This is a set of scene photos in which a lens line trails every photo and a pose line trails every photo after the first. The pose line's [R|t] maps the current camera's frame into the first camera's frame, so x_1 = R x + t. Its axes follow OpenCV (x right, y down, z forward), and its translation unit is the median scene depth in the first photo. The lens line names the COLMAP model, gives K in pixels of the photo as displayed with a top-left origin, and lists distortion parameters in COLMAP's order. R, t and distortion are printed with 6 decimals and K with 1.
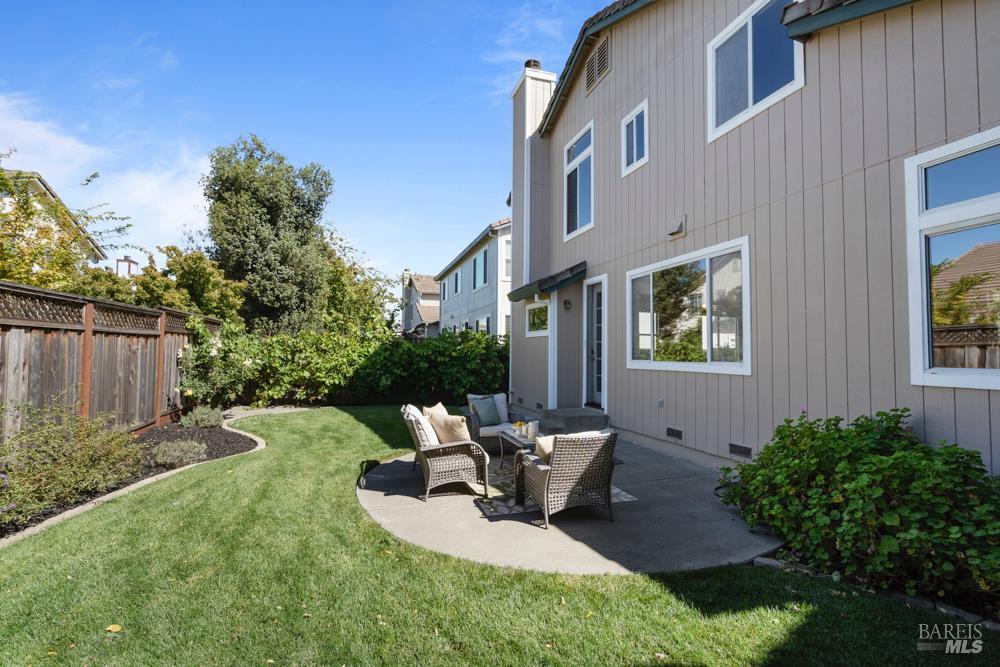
lens RADIAL K [[453.7, 0, 500.7], [0, 453.7, 334.1], [0, 0, 1]] dist [0.001600, -0.000242]
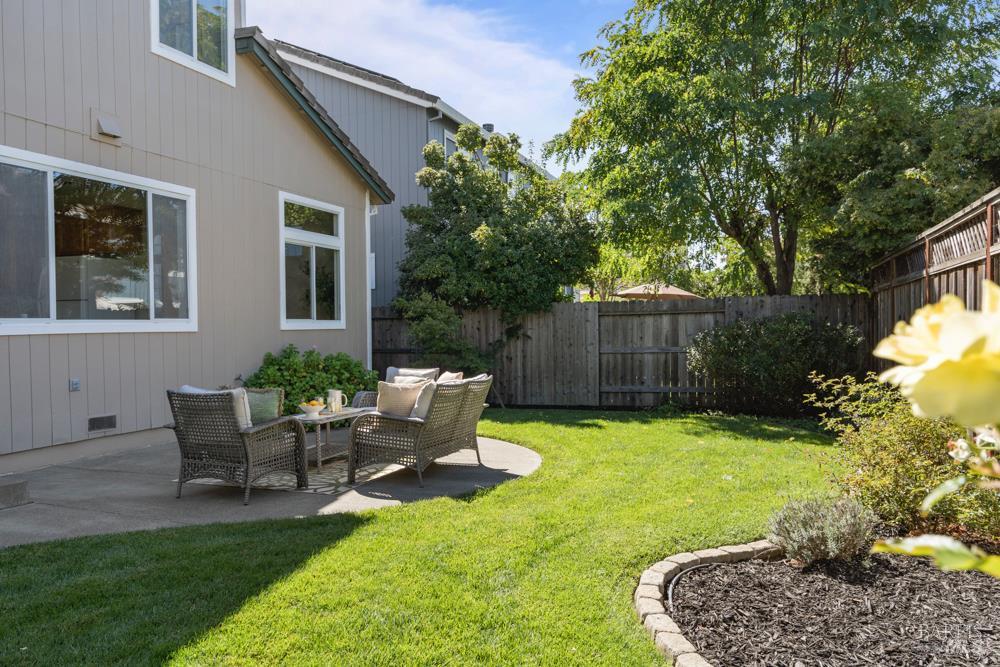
lens RADIAL K [[765.7, 0, 502.2], [0, 765.7, 332.5], [0, 0, 1]] dist [0.013930, -0.002936]
pose [[-0.801081, -0.012865, 0.598418, -0.810910], [-0.026897, 0.999533, -0.014518, 0.080507], [-0.597952, -0.027725, -0.801053, 1.579672]]
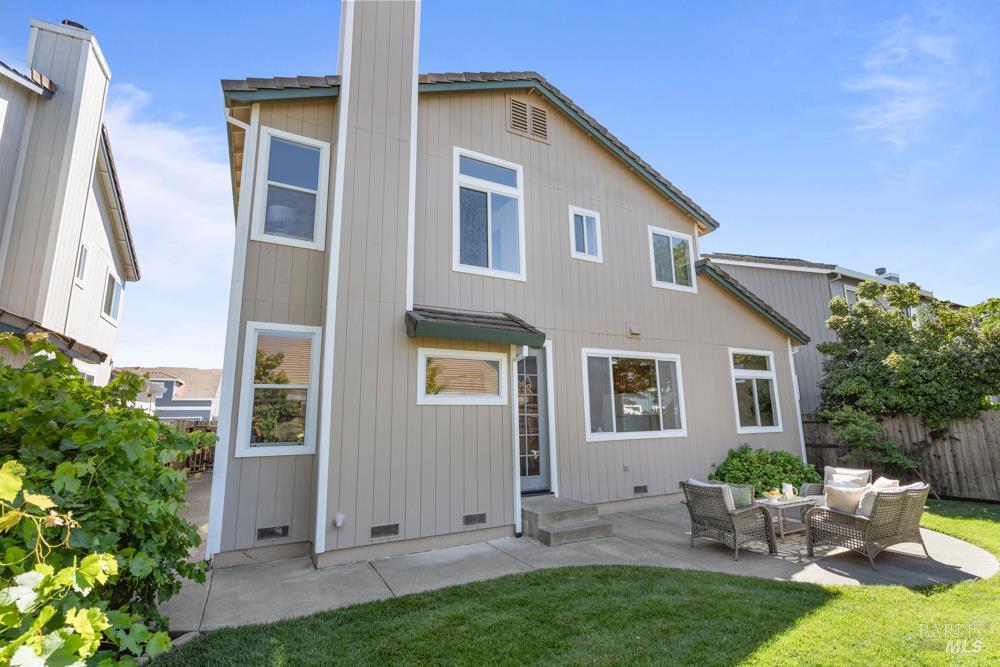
lens RADIAL K [[453.7, 0, 500.4], [0, 453.7, 333.7], [0, 0, 1]] dist [0.001600, -0.000242]
pose [[-0.194024, 0.169240, 0.966288, -0.839982], [-0.028087, 0.983644, -0.177919, 0.027111], [-0.980595, -0.061660, -0.186097, 1.646079]]
